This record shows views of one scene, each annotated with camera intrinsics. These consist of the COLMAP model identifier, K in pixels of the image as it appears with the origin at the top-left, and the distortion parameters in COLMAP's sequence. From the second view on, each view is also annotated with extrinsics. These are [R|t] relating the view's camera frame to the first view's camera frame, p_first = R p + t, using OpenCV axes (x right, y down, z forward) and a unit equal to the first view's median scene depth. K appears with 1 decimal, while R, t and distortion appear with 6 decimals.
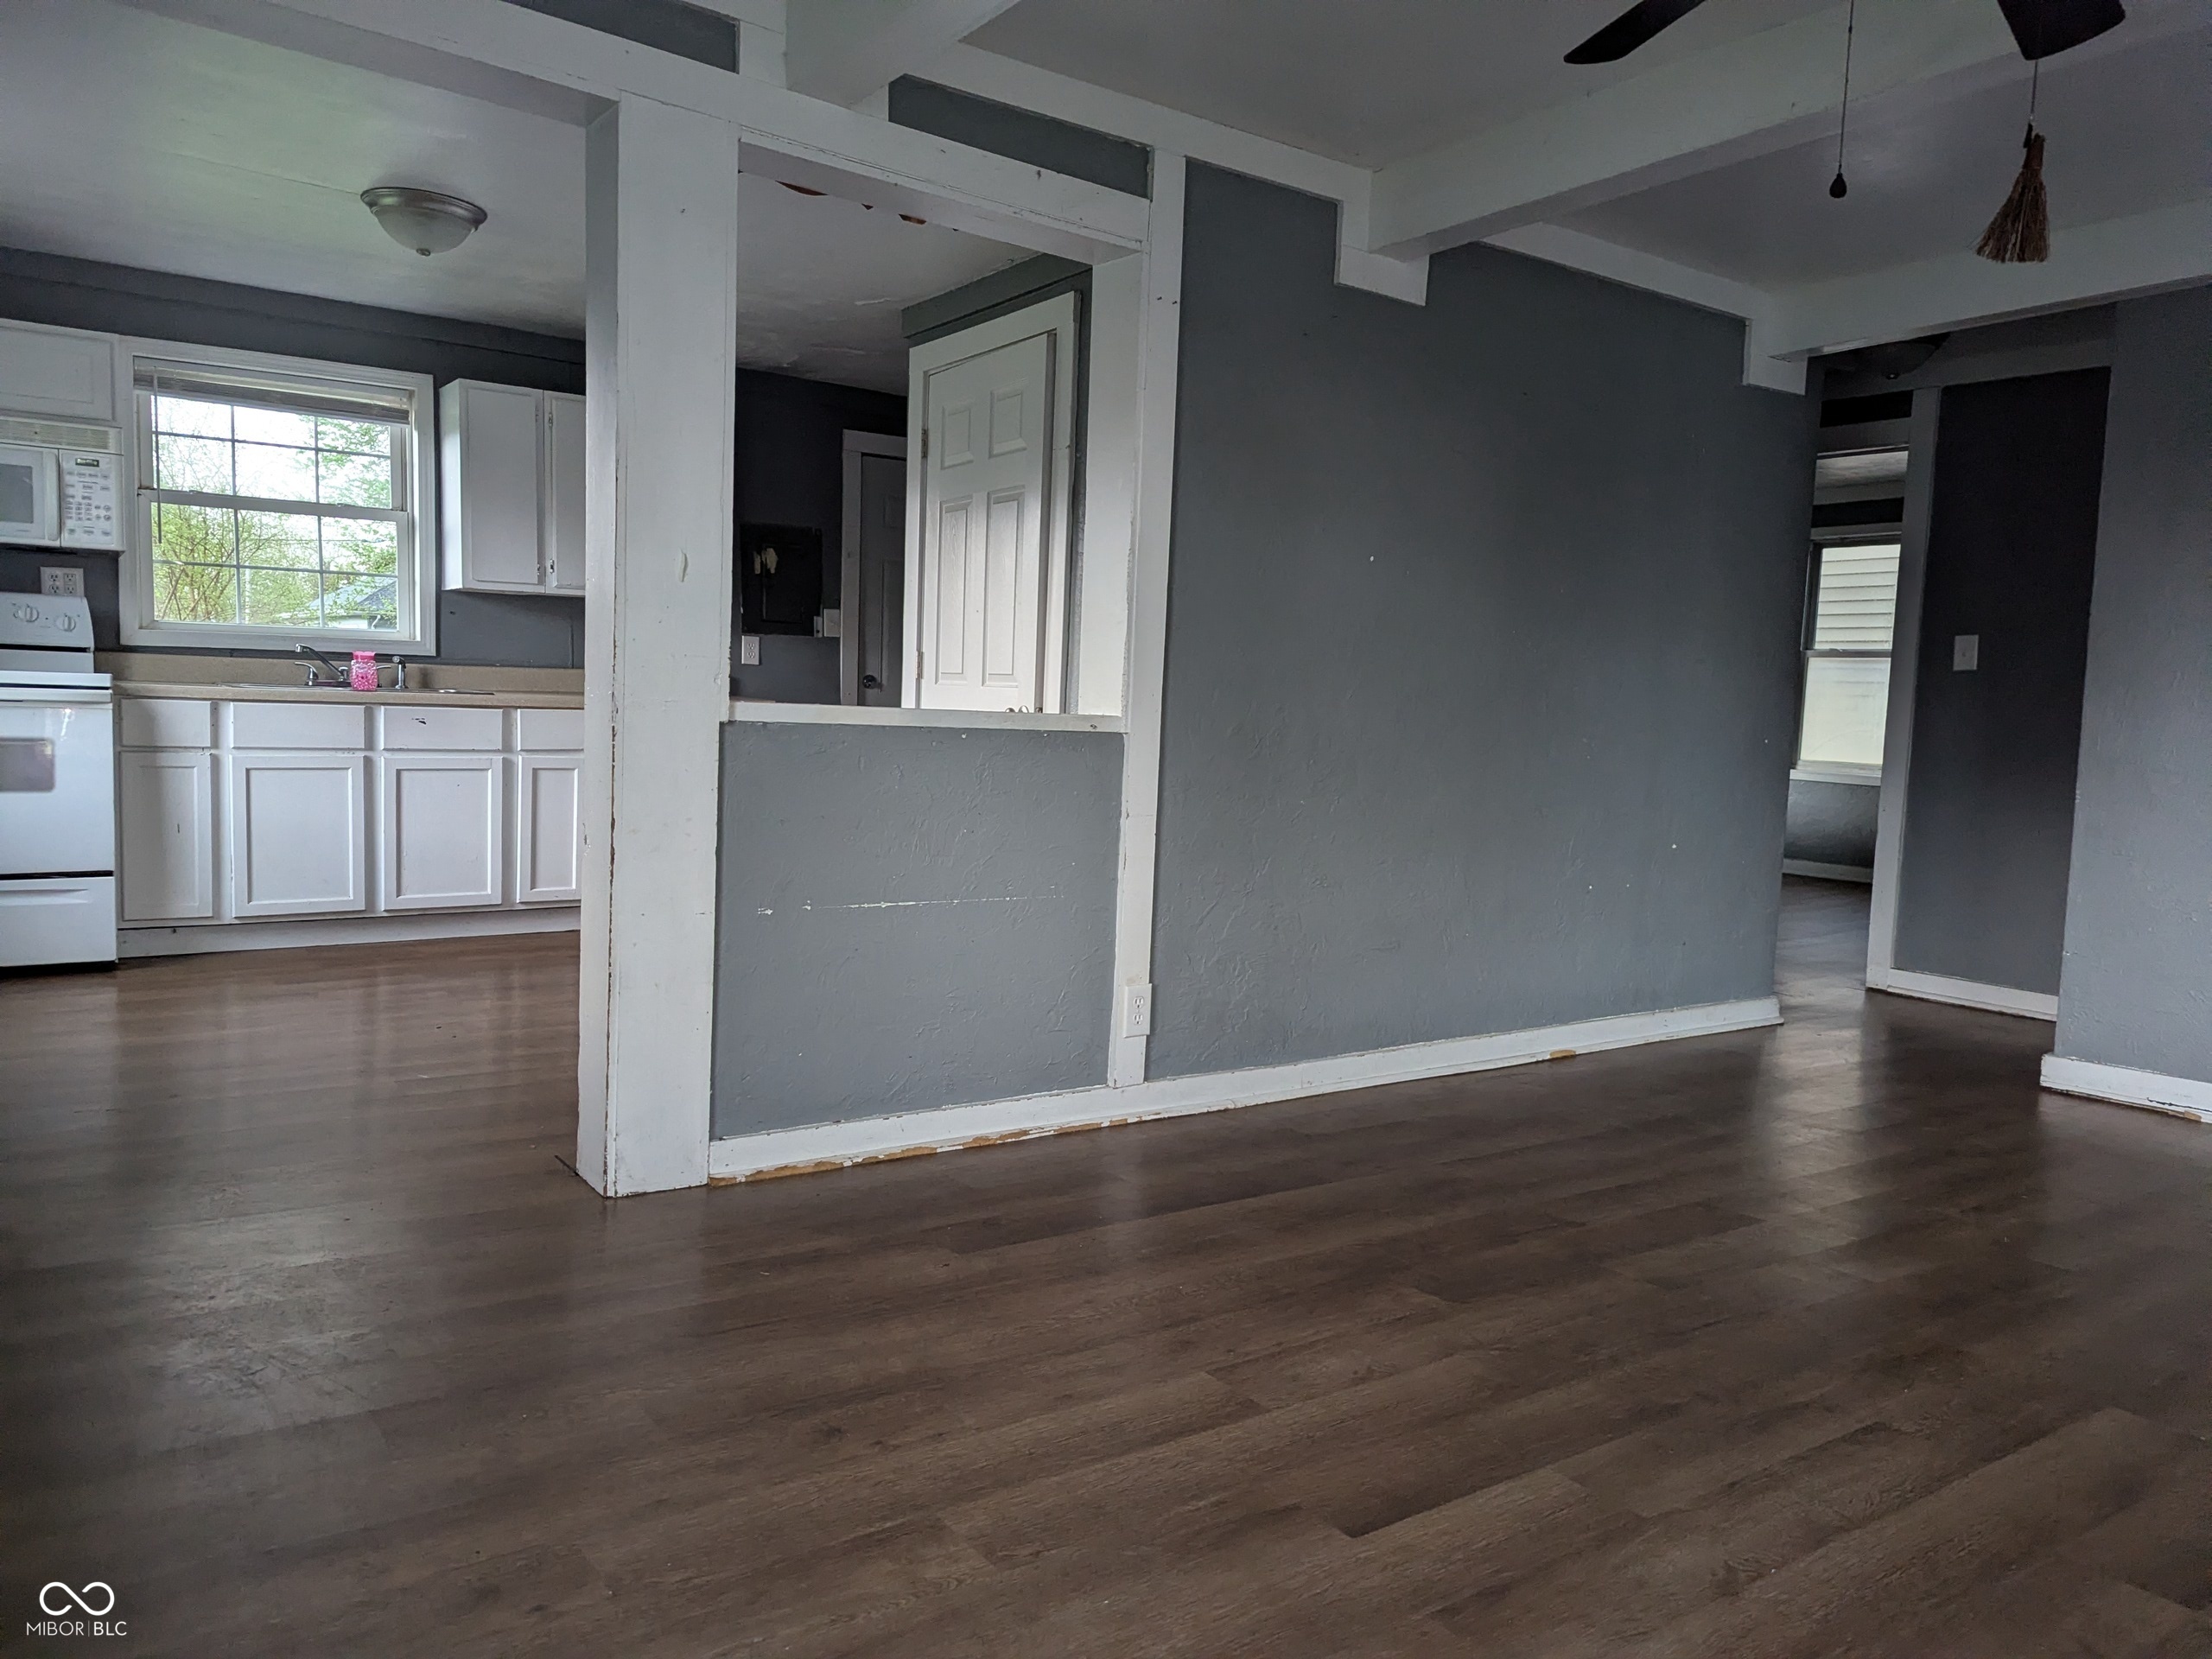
lens RADIAL K [[1550.2, 0, 1075.0], [0, 1550.2, 838.8], [0, 0, 1]] dist [0.072850, -0.067735]
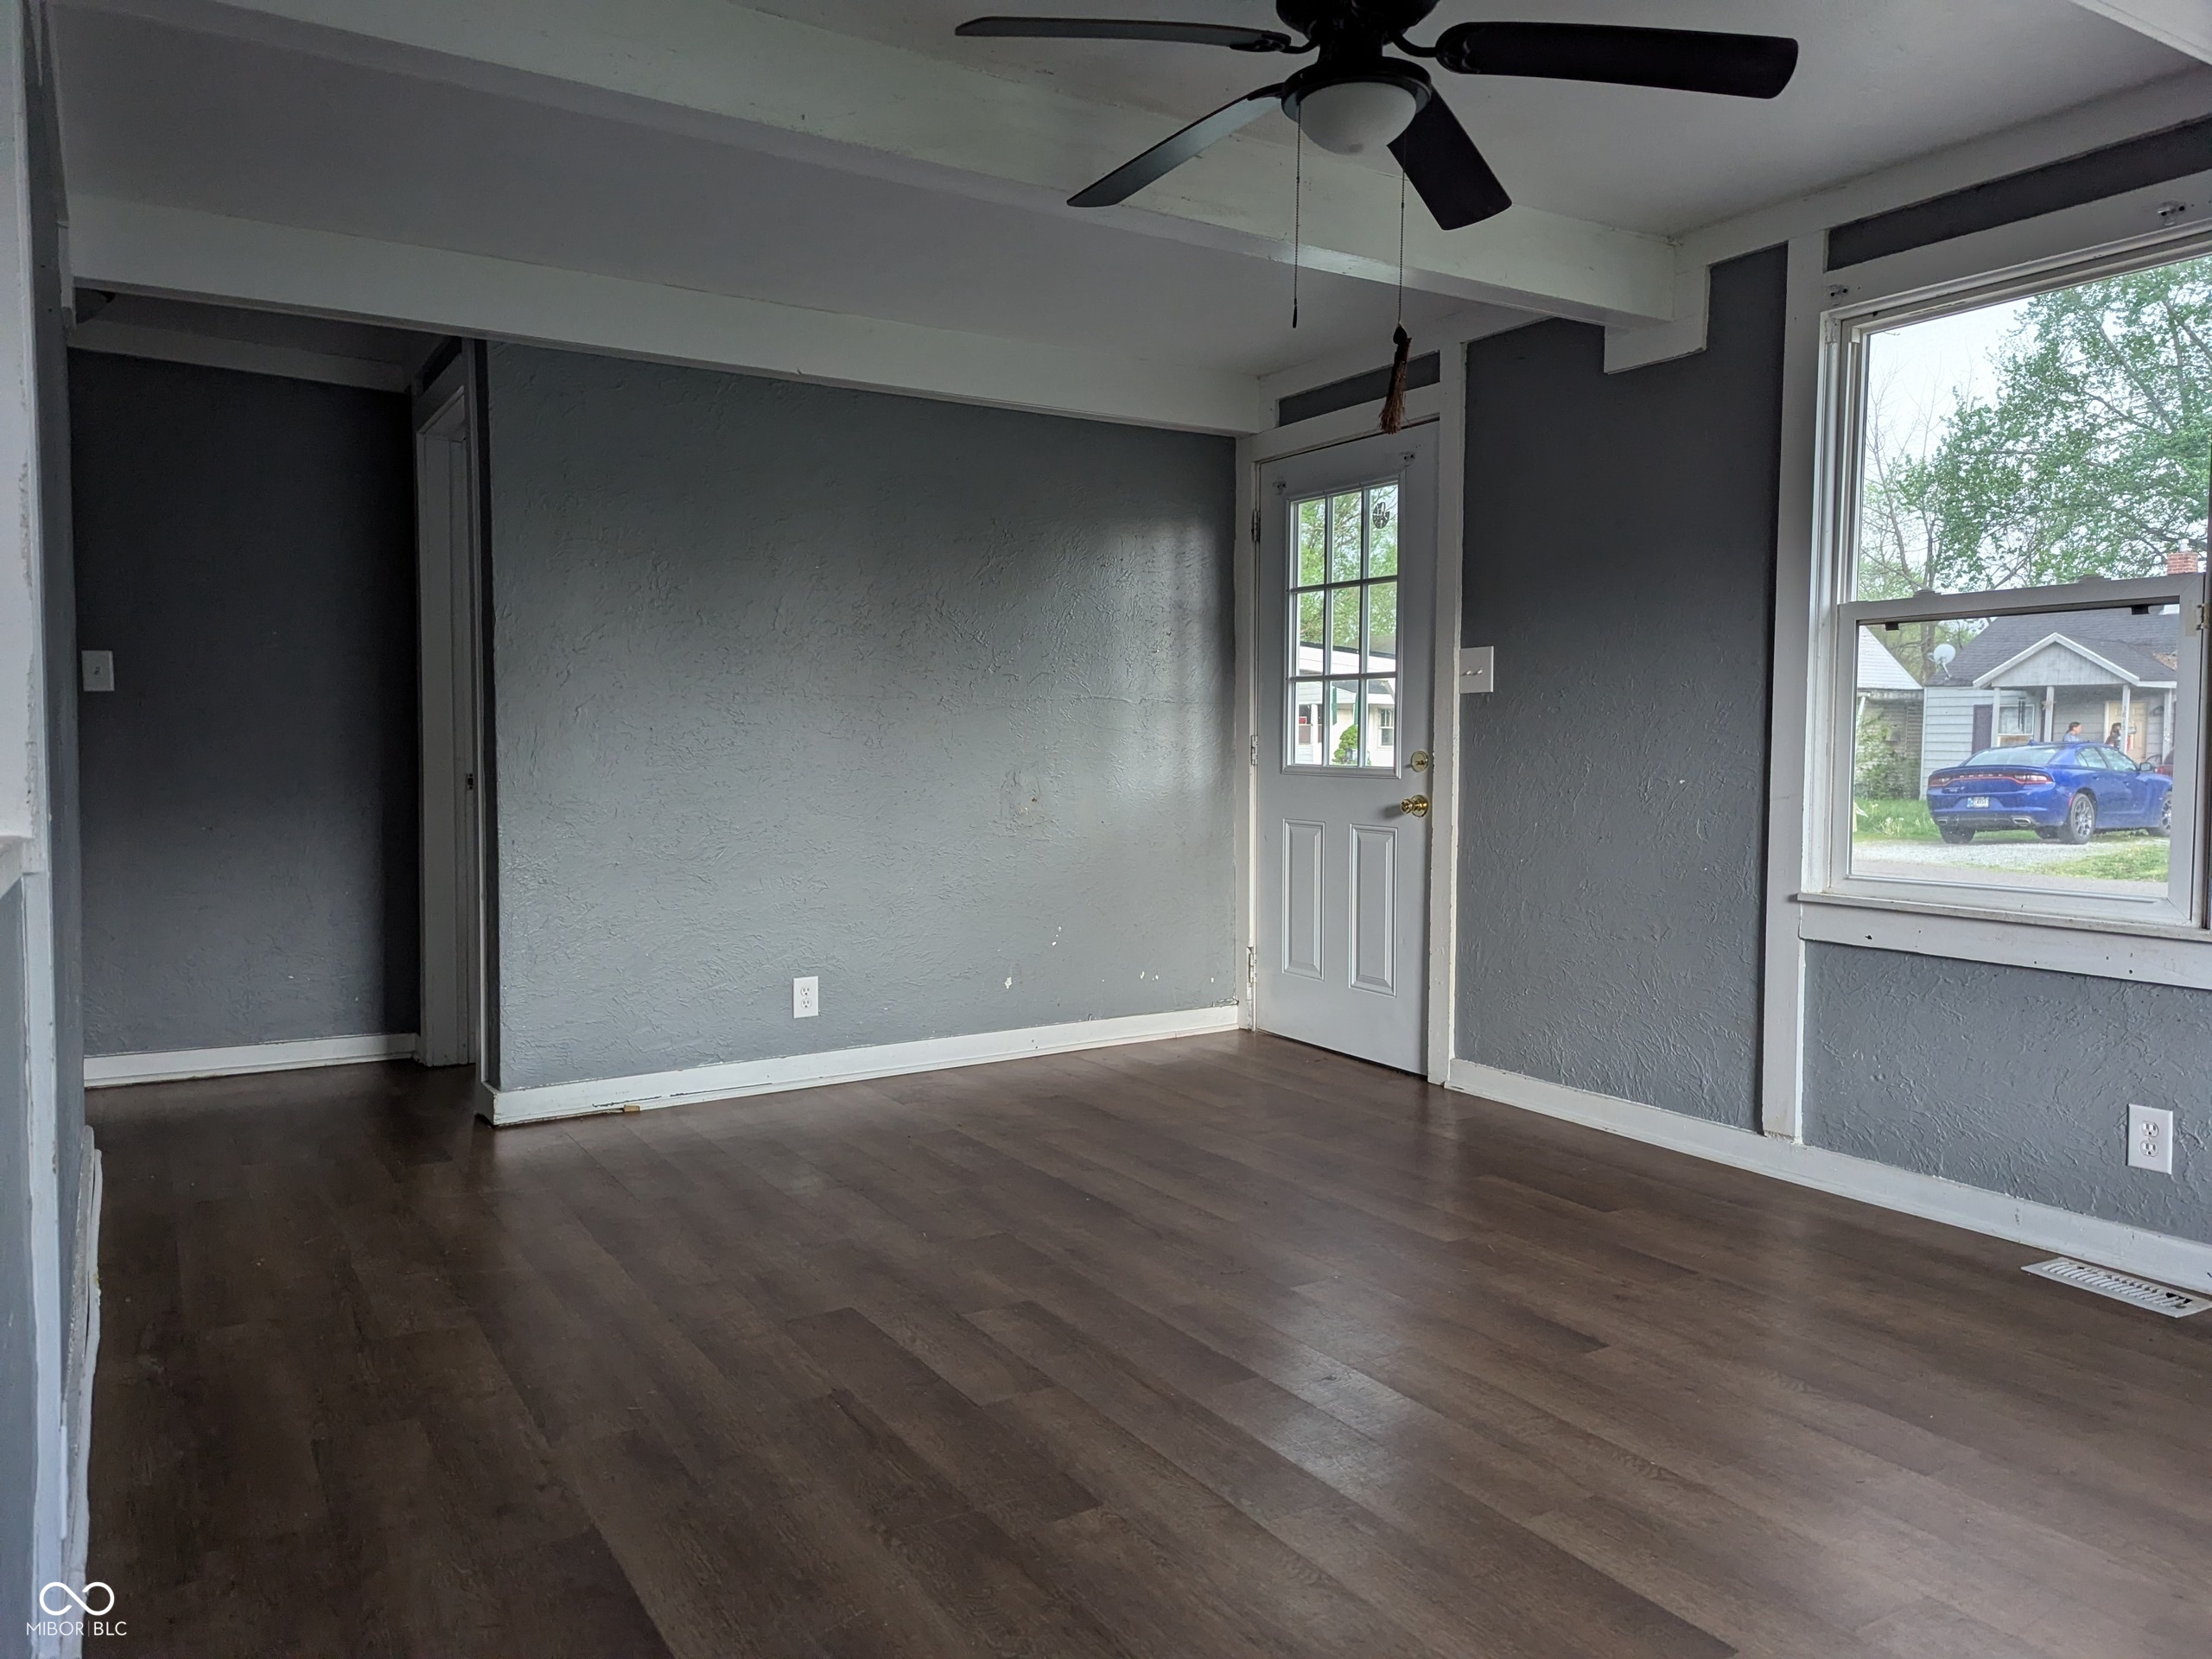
lens RADIAL K [[1550.2, 0, 1119.0], [0, 1550.2, 826.7], [0, 0, 1]] dist [0.072850, -0.067735]
pose [[0.053928, -0.083025, 0.995087, -0.349808], [0.082159, 0.993527, 0.078442, -0.078785], [-0.995159, 0.077525, 0.060400, 0.574020]]
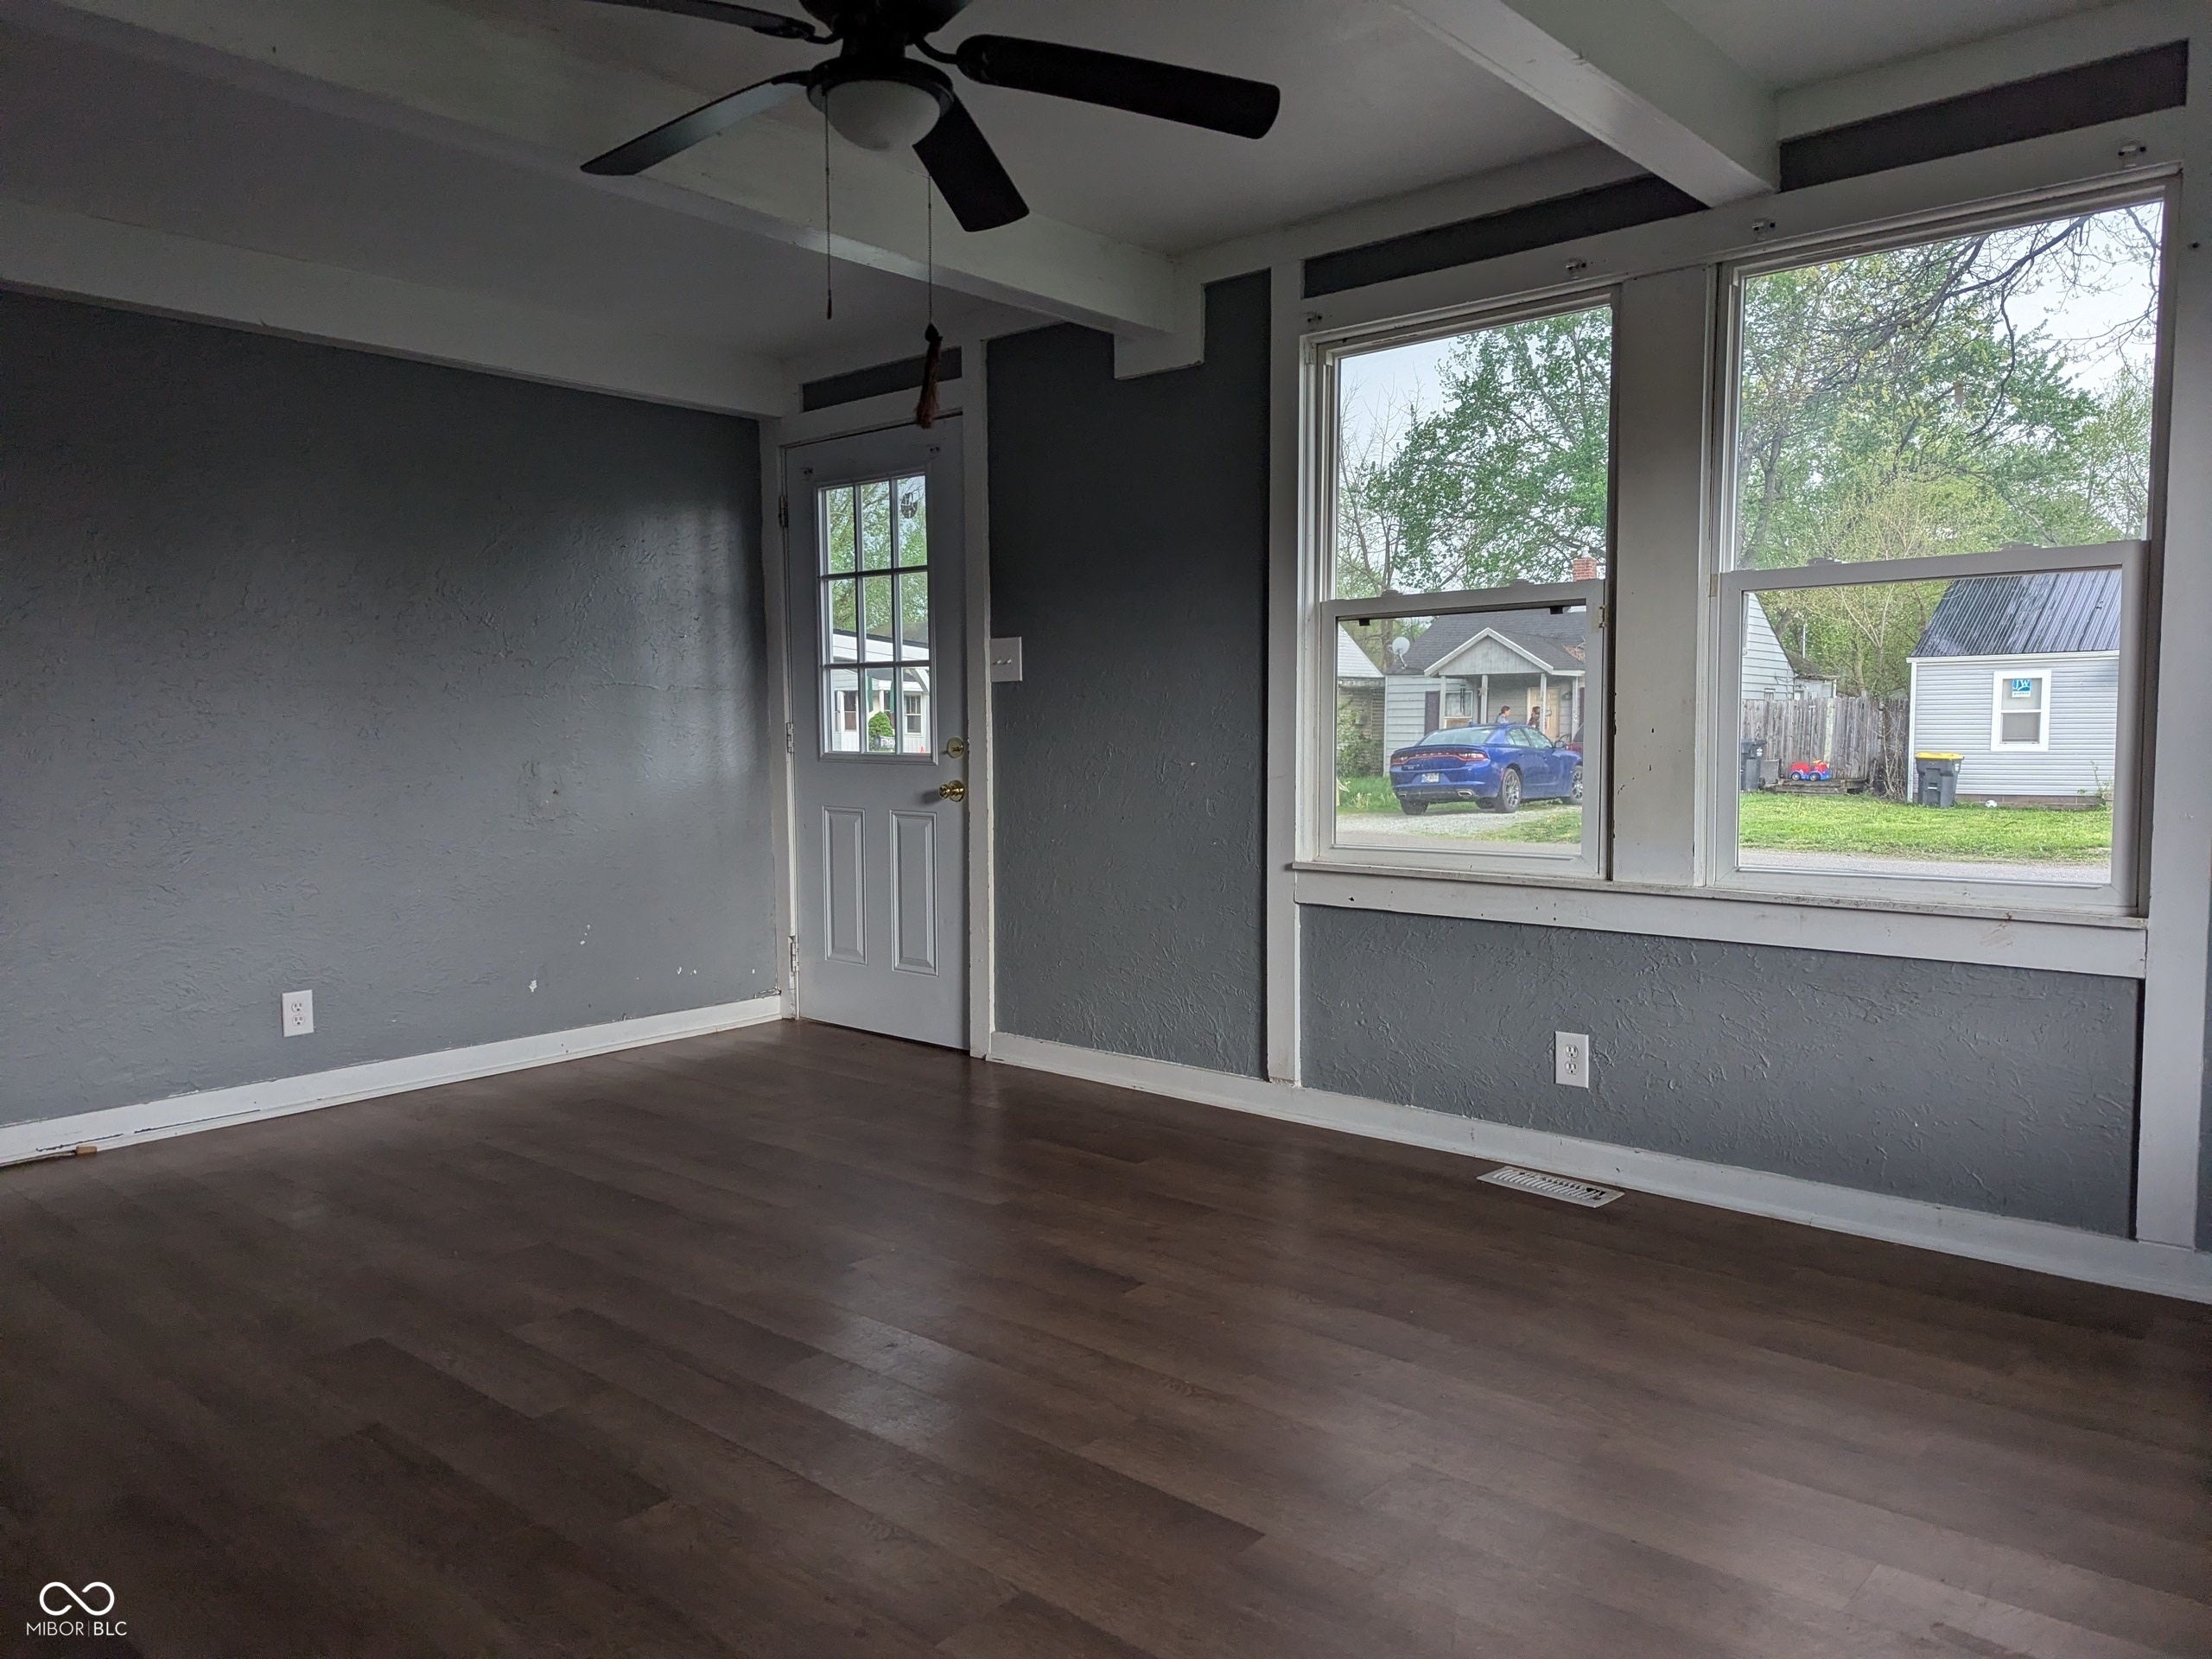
lens RADIAL K [[1550.2, 0, 1082.8], [0, 1550.2, 846.3], [0, 0, 1]] dist [0.072850, -0.067735]
pose [[-0.224955, -0.101348, 0.969084, -0.364336], [0.081636, 0.989119, 0.122393, -0.080536], [-0.970943, 0.106645, -0.214234, 0.584682]]
